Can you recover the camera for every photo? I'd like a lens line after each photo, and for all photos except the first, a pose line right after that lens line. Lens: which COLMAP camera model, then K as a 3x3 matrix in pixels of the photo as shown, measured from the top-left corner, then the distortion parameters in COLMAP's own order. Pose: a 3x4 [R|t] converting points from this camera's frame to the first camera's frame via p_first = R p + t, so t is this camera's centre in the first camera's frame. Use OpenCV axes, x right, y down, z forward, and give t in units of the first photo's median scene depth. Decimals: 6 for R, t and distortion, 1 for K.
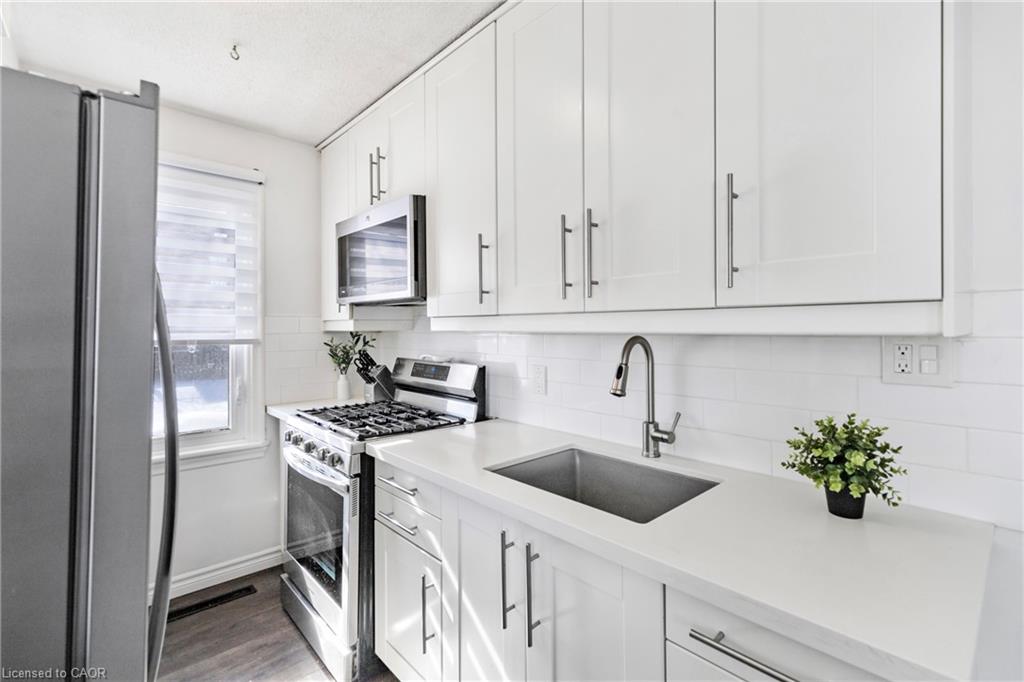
lens RADIAL K [[466.0, 0, 519.3], [0, 466.0, 327.2], [0, 0, 1]] dist [0.006145, -0.000087]
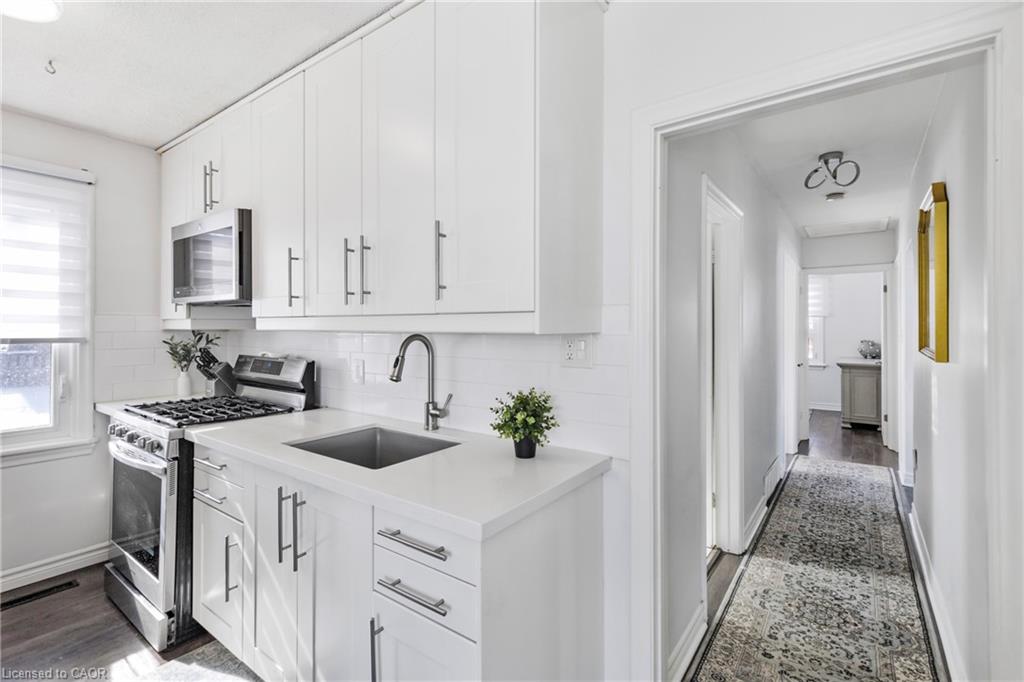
lens RADIAL K [[467.4, 0, 518.3], [0, 467.4, 324.5], [0, 0, 1]] dist [0.007165, 0.000161]
pose [[0.981883, 0.005493, 0.189411, 0.210984], [-0.004656, 0.999977, -0.004862, -0.001979], [-0.189433, 0.003892, 0.981886, -0.225007]]
